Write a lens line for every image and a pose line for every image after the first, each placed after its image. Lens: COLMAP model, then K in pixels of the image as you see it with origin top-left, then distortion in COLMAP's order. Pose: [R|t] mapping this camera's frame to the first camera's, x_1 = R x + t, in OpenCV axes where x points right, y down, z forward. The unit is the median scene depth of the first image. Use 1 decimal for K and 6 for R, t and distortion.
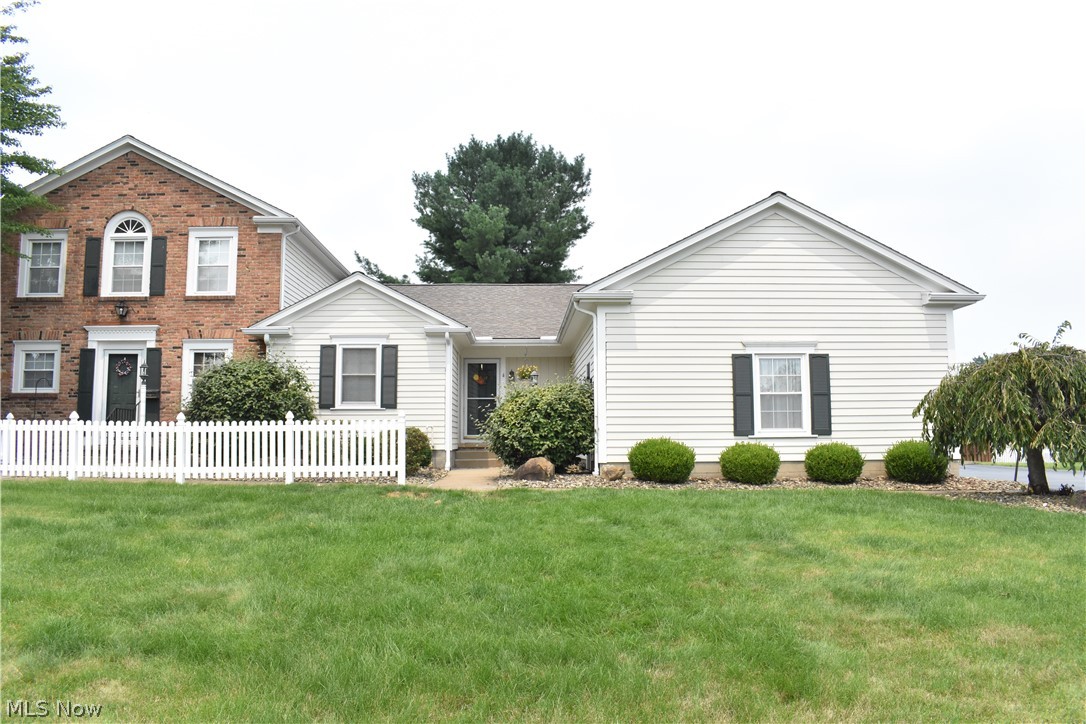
lens RADIAL K [[853.9, 0, 537.9], [0, 853.9, 364.1], [0, 0, 1]] dist [-0.092733, 0.010150]
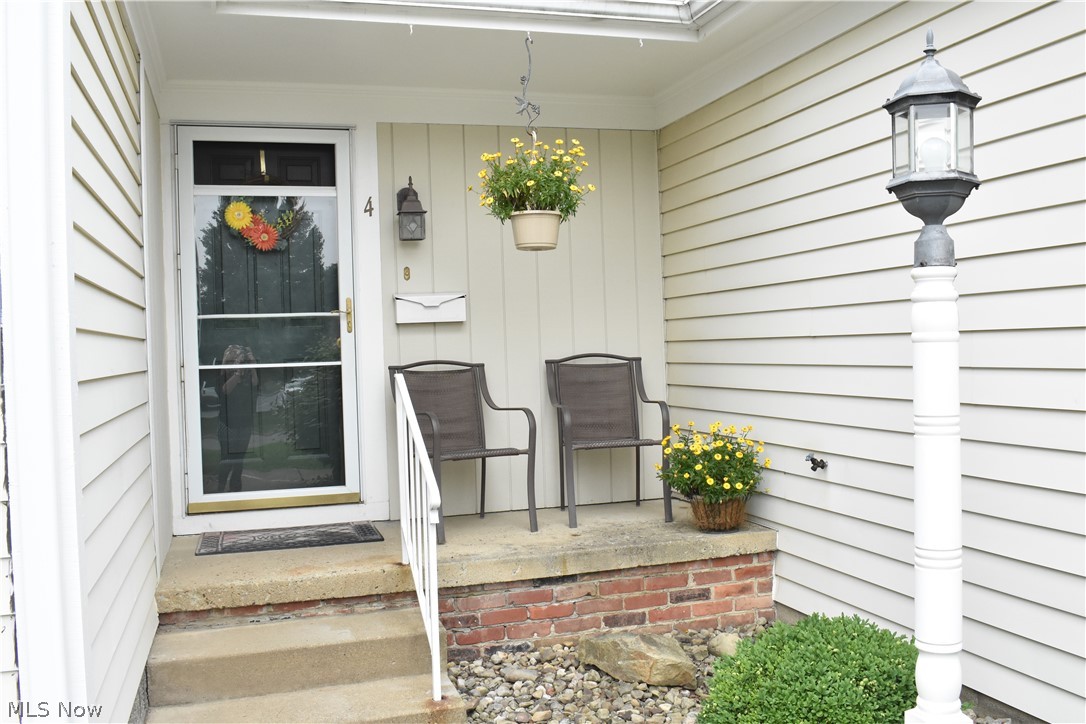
lens RADIAL K [[1003.2, 0, 546.1], [0, 1003.2, 365.7], [0, 0, 1]] dist [-0.083016, 0.000000]
pose [[0.962203, -0.029855, 0.270693, -0.075724], [0.000338, 0.994103, 0.108441, 0.029274], [-0.272334, -0.104250, 0.956539, 0.845044]]
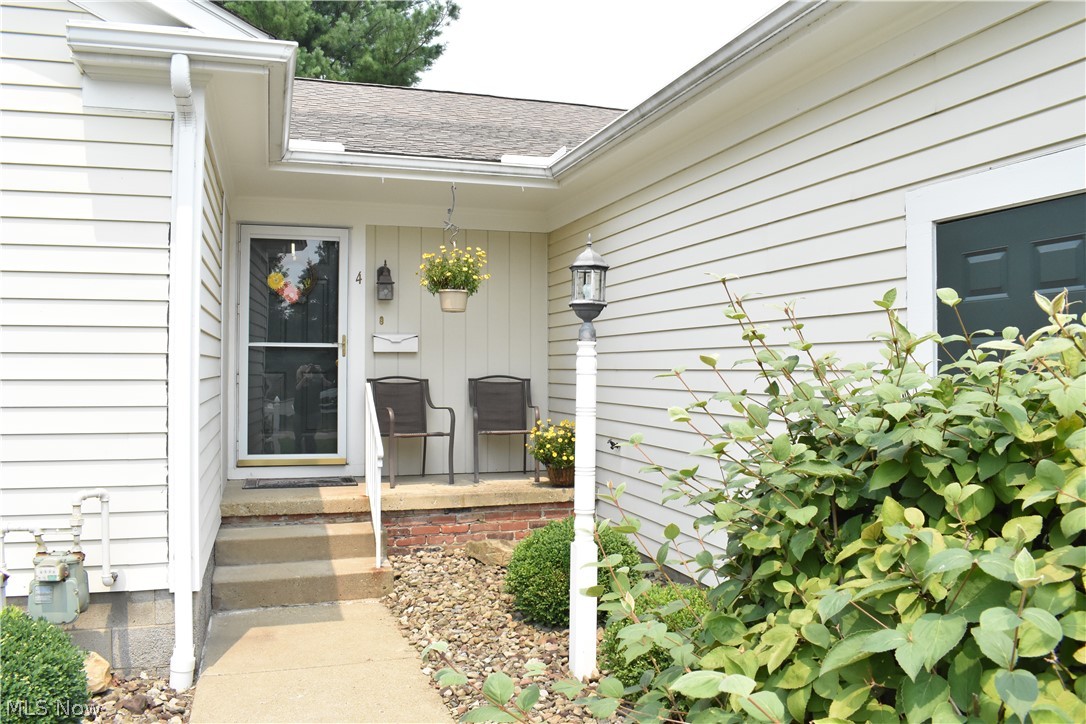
lens RADIAL K [[853.9, 0, 541.2], [0, 853.9, 361.9], [0, 0, 1]] dist [-0.092733, 0.010150]
pose [[0.959465, 0.010837, 0.281621, -0.074690], [-0.035188, 0.996048, 0.081553, 0.018719], [-0.279624, -0.088157, 0.956054, 0.741805]]
